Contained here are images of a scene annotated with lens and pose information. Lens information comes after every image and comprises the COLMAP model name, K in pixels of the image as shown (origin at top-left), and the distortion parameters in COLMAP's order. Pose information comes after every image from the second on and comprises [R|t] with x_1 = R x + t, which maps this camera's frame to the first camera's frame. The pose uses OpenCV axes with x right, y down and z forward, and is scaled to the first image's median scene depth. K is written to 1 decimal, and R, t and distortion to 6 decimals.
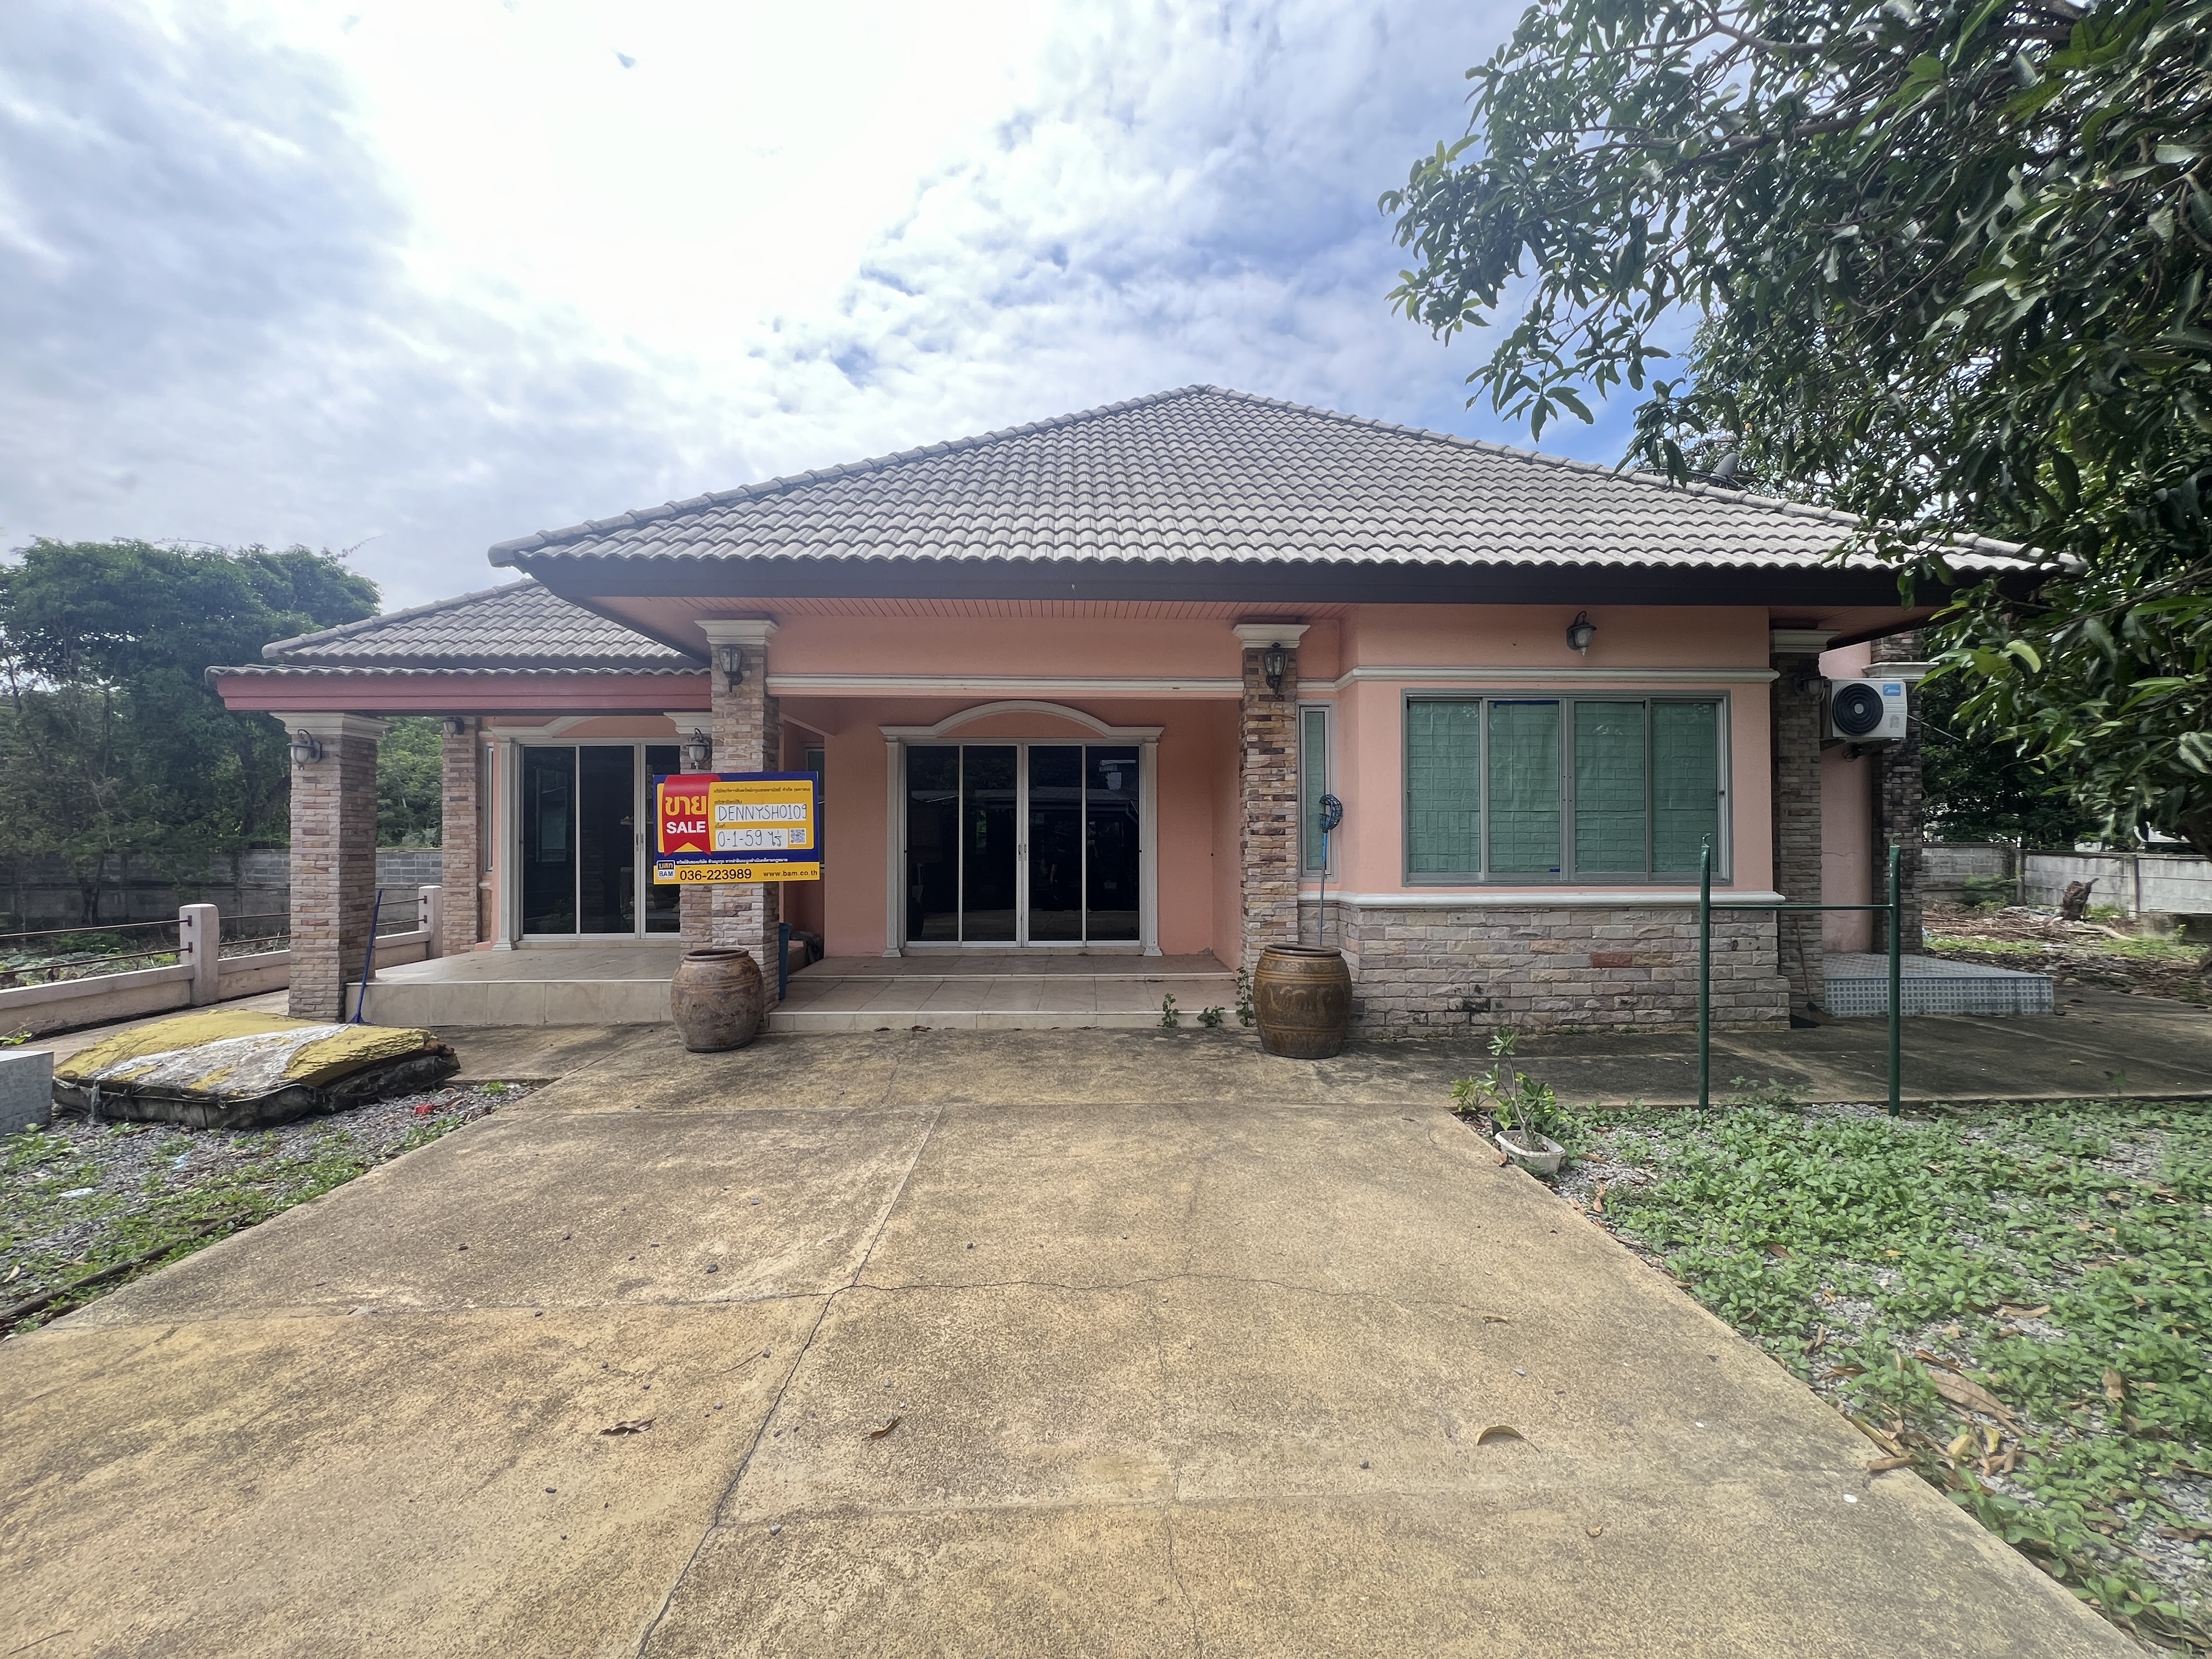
lens RADIAL K [[1007.3, 0, 1149.9], [0, 1007.3, 806.6], [0, 0, 1]] dist [0.107978, -0.000223]
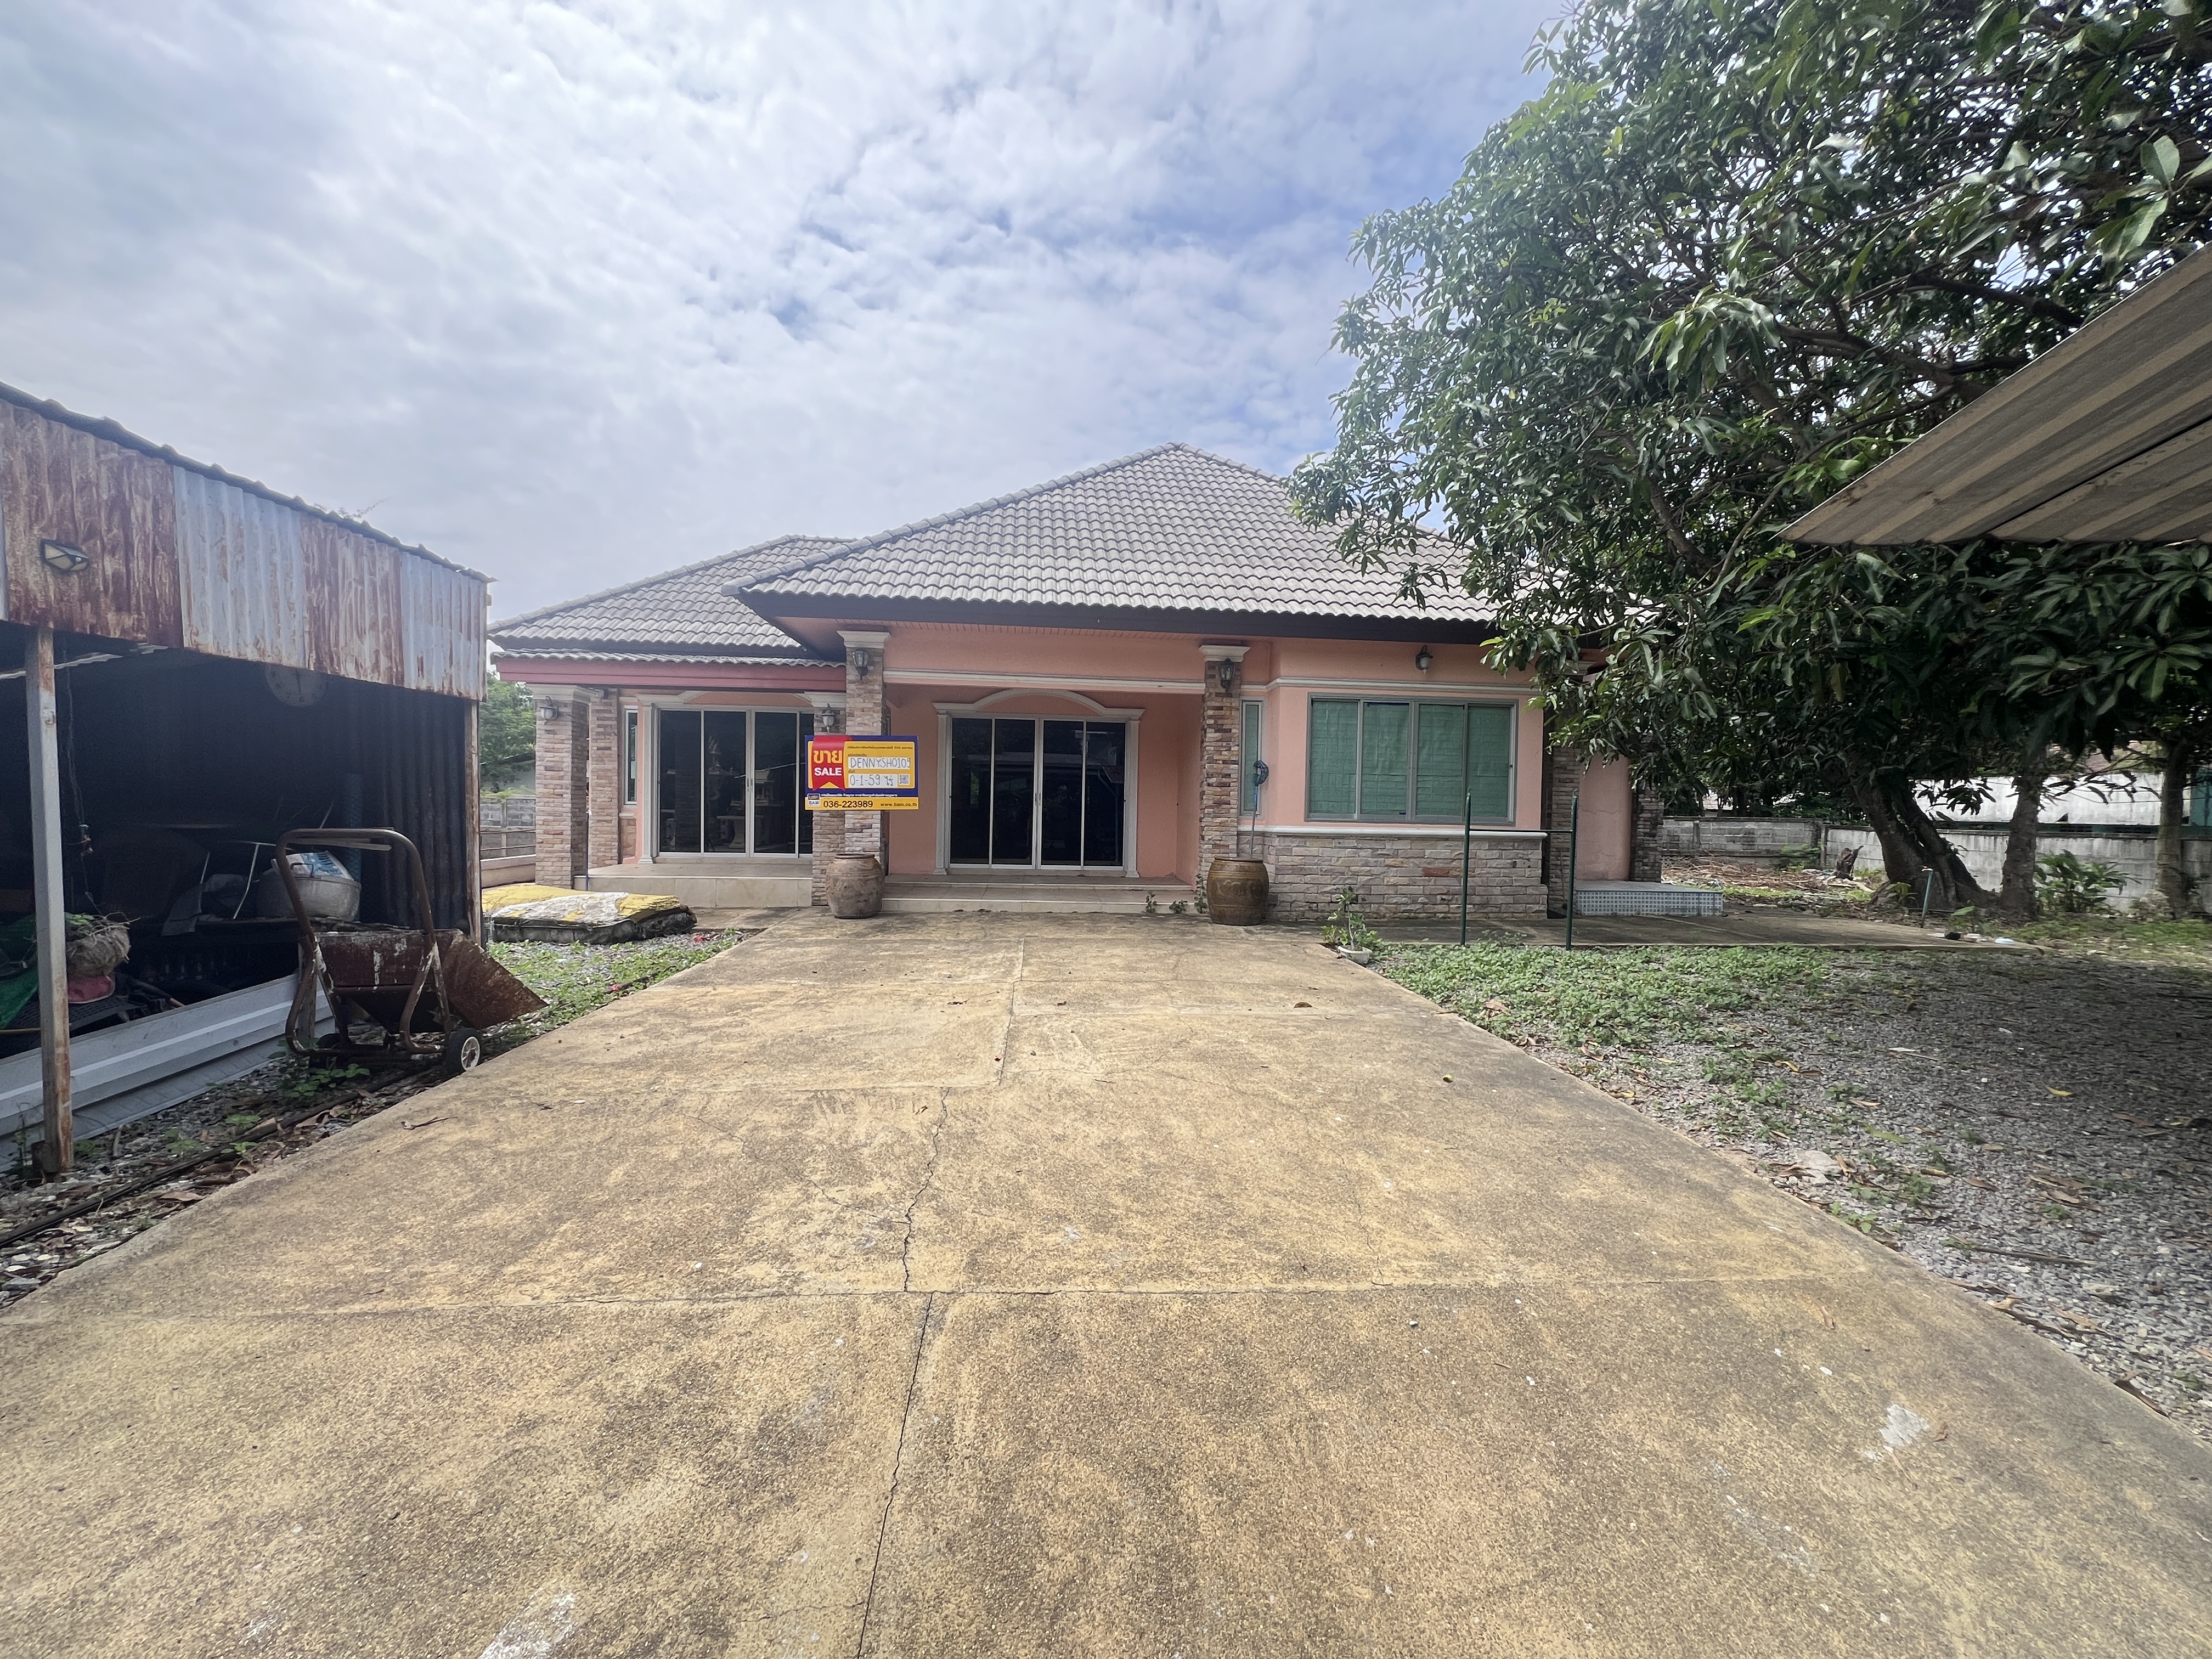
lens RADIAL K [[1007.3, 0, 1149.9], [0, 1007.3, 806.6], [0, 0, 1]] dist [0.107978, -0.000223]
pose [[0.997164, 0.021476, 0.072130, -0.088938], [-0.023719, 0.999257, 0.030379, 0.014194], [-0.071424, -0.032004, 0.996932, -0.467143]]
